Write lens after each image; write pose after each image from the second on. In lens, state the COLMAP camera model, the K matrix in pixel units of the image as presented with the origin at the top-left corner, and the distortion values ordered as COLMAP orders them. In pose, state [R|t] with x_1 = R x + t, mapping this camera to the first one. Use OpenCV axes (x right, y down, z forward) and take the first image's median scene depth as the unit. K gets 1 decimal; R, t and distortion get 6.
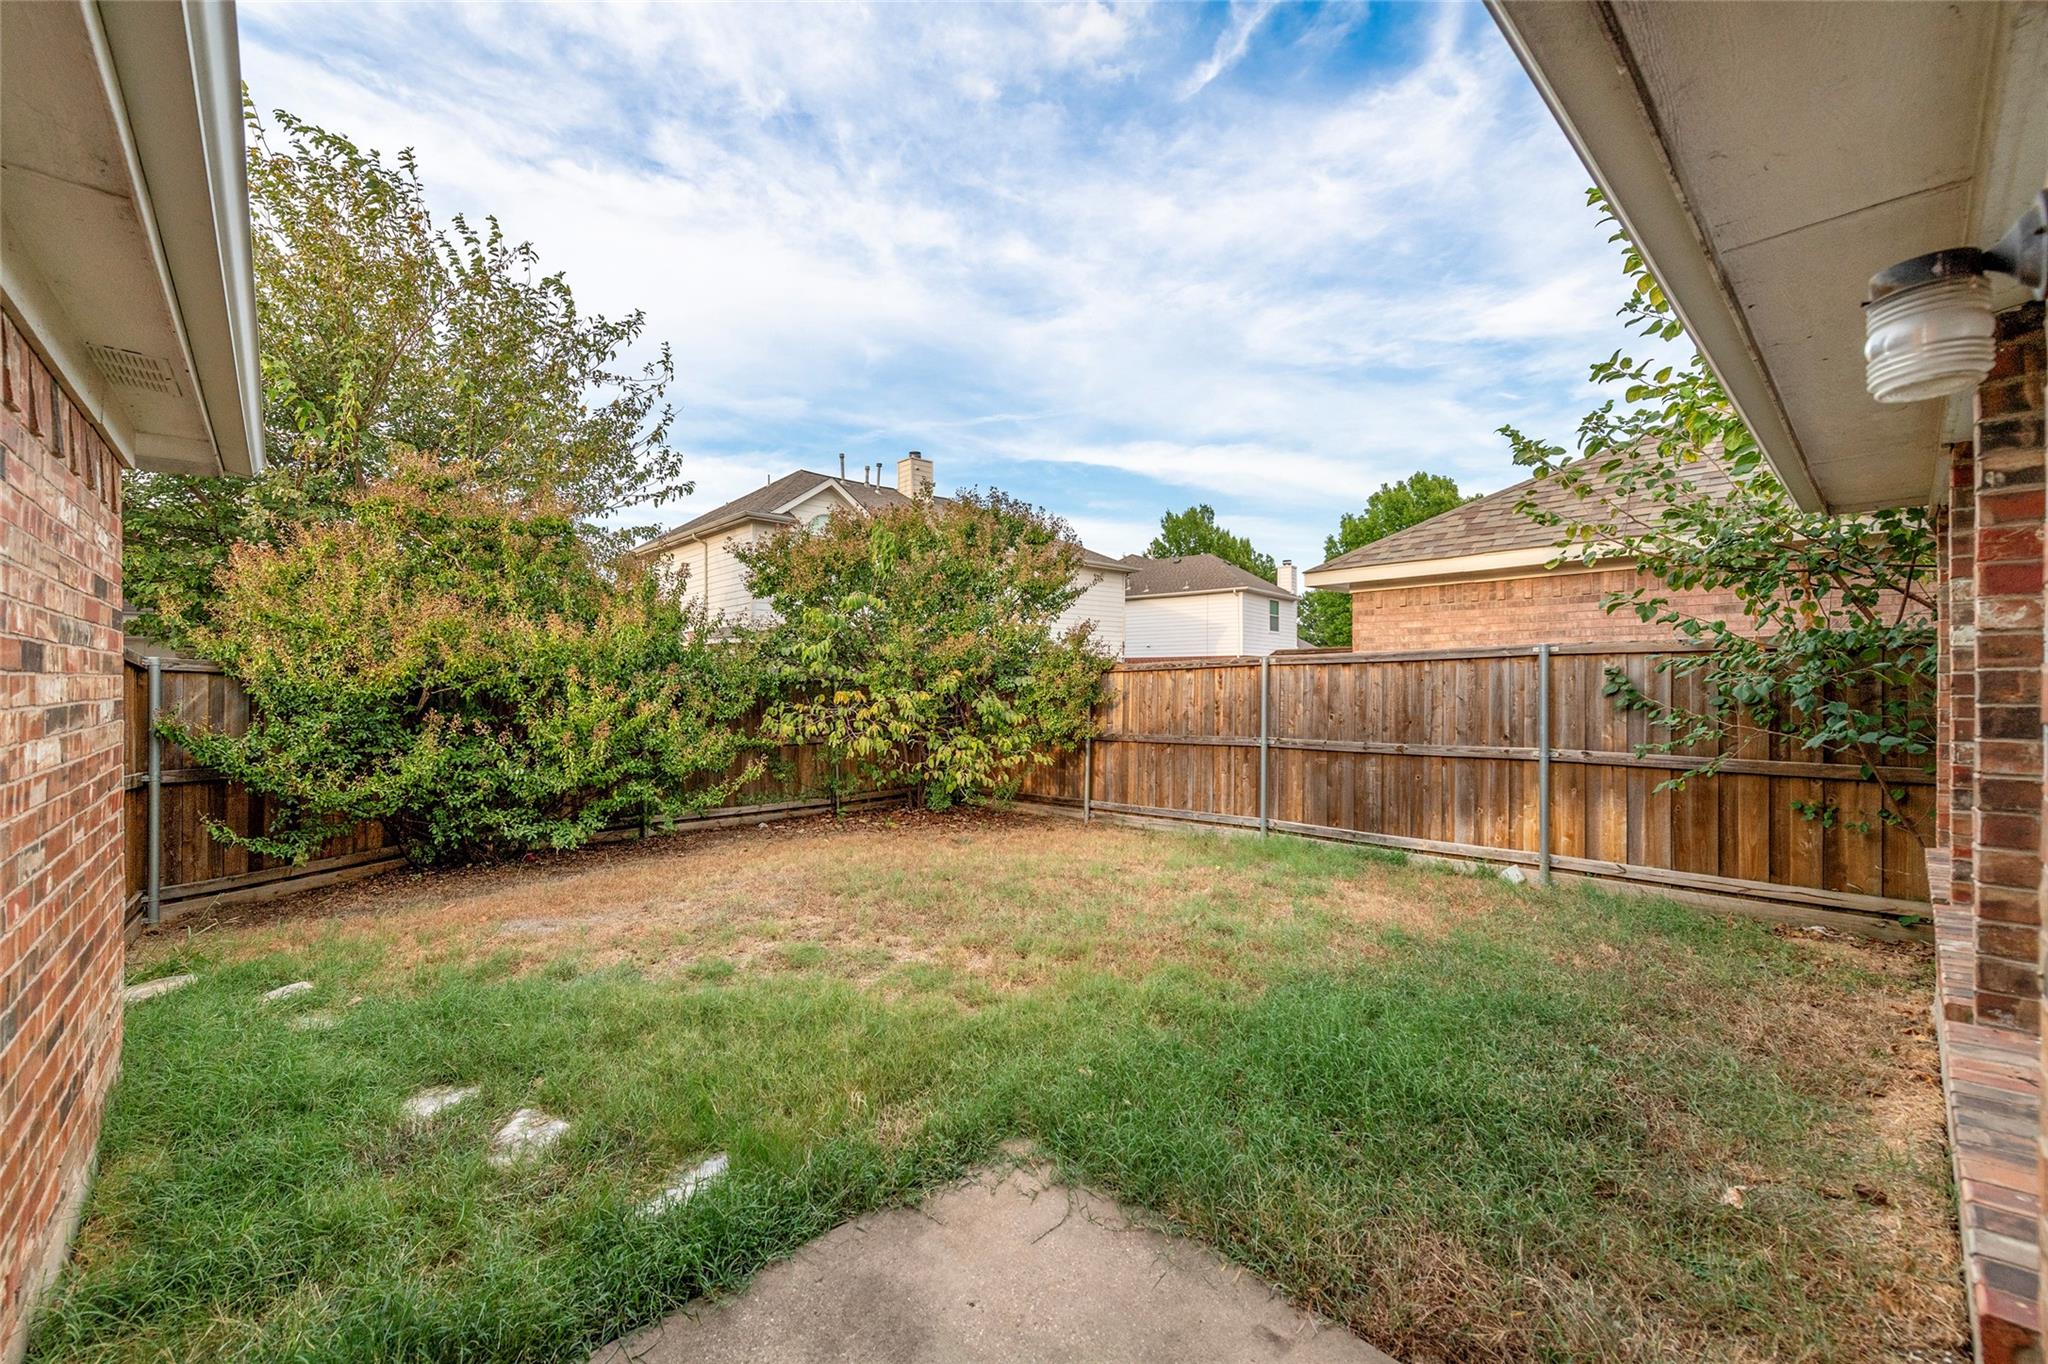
lens RADIAL K [[805.3, 0, 1024.0], [0, 805.3, 682.0], [0, 0, 1]] dist [0.018486, -0.006752]
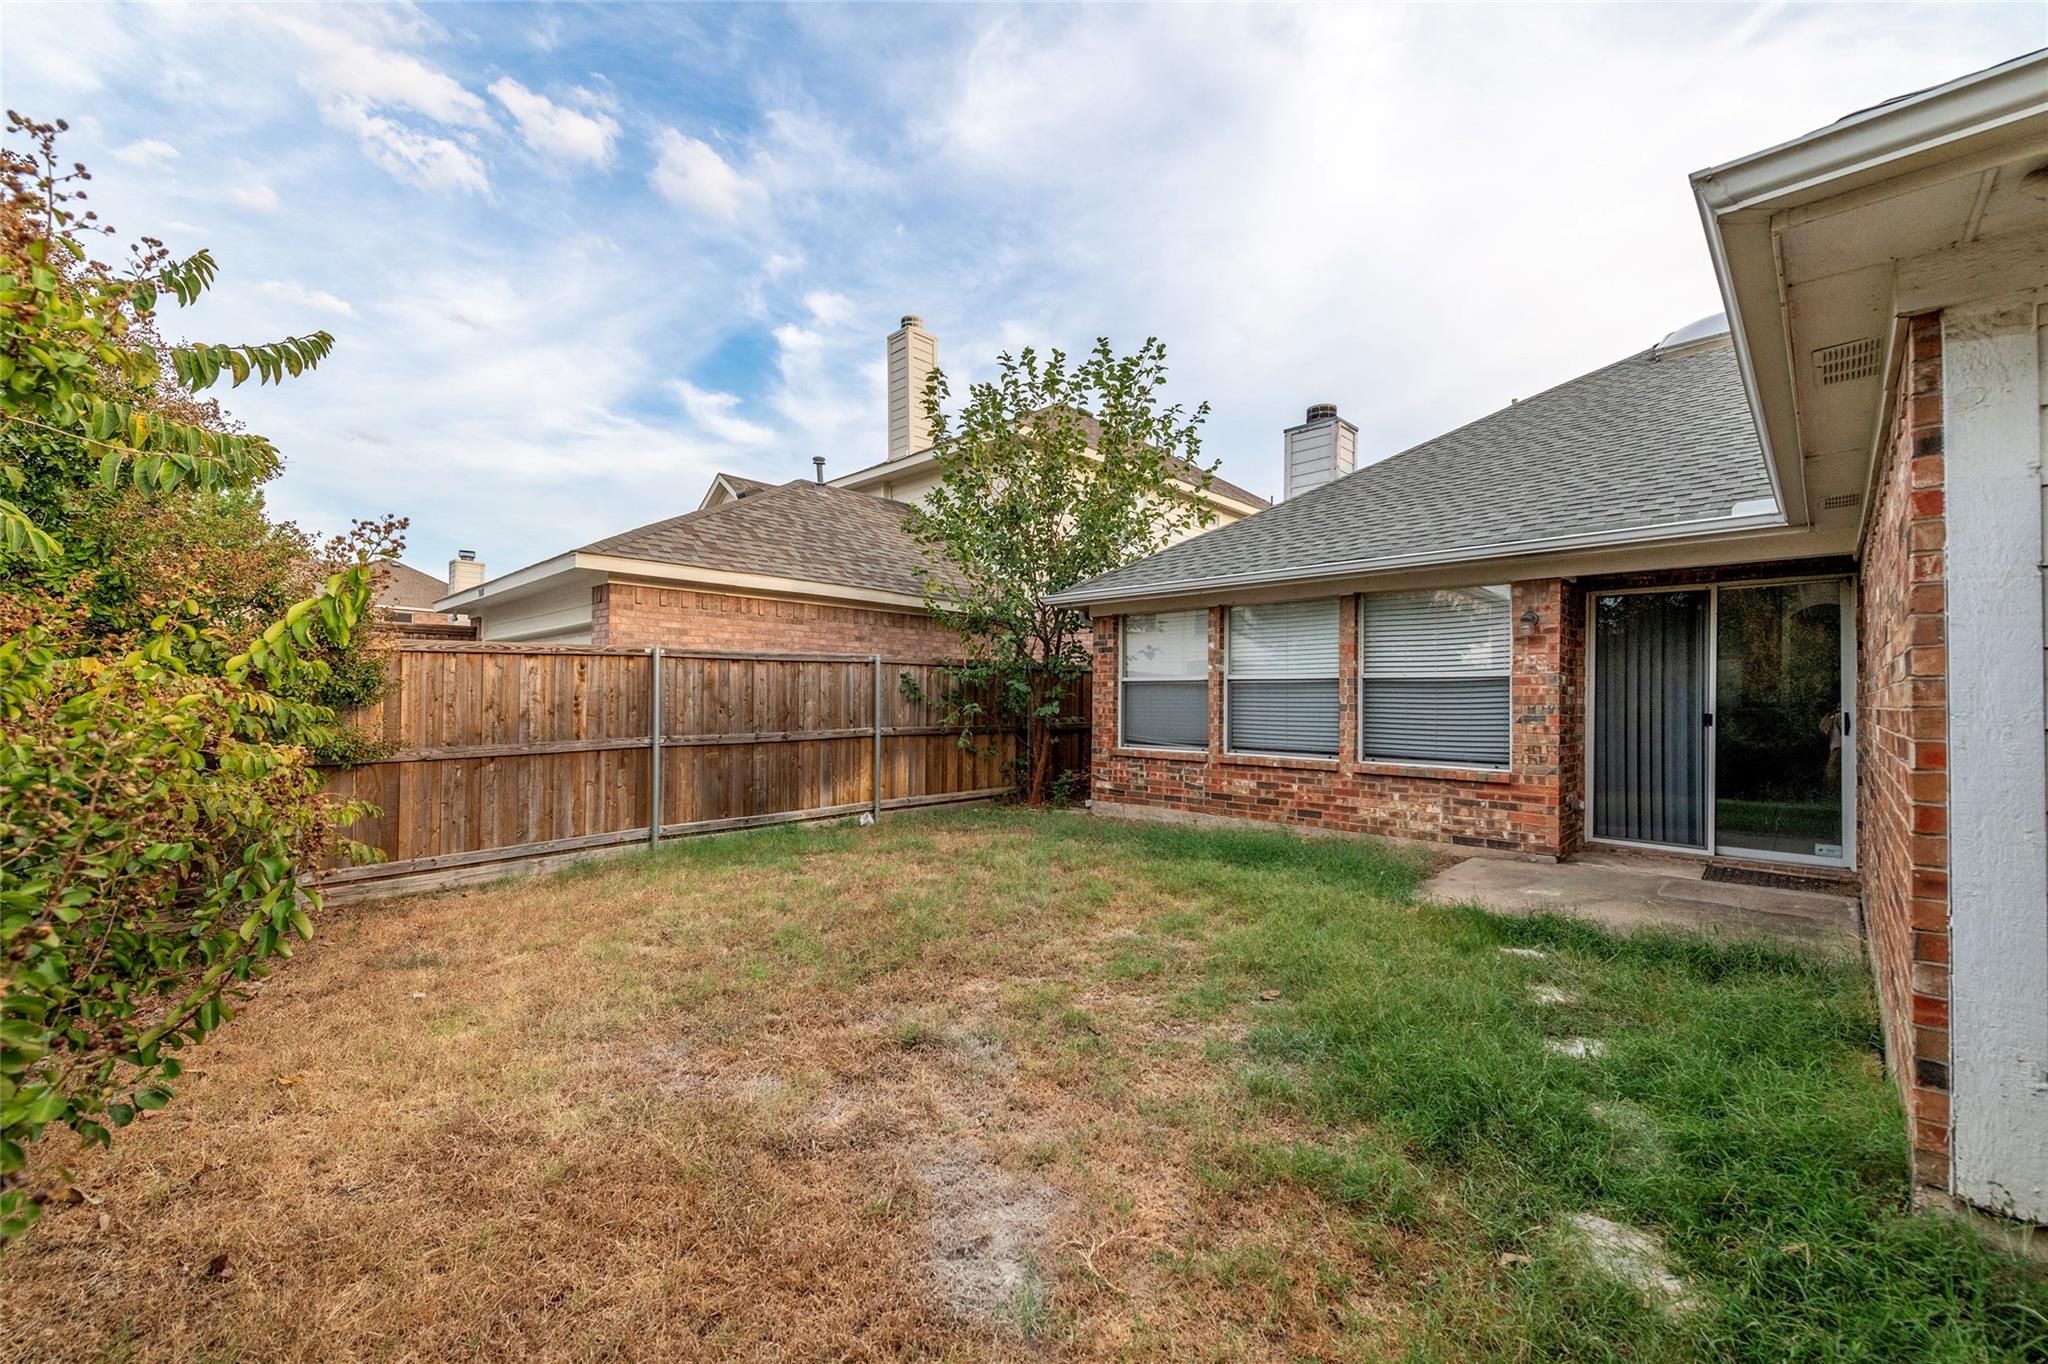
lens RADIAL K [[813.6, 0, 1017.3], [0, 813.6, 706.2], [0, 0, 1]] dist [0.018335, -0.007091]
pose [[-0.049652, -0.004028, 0.998758, -0.706531], [-0.005856, 0.999976, 0.003742, 0.033010], [-0.998749, -0.005663, -0.049675, 0.722047]]
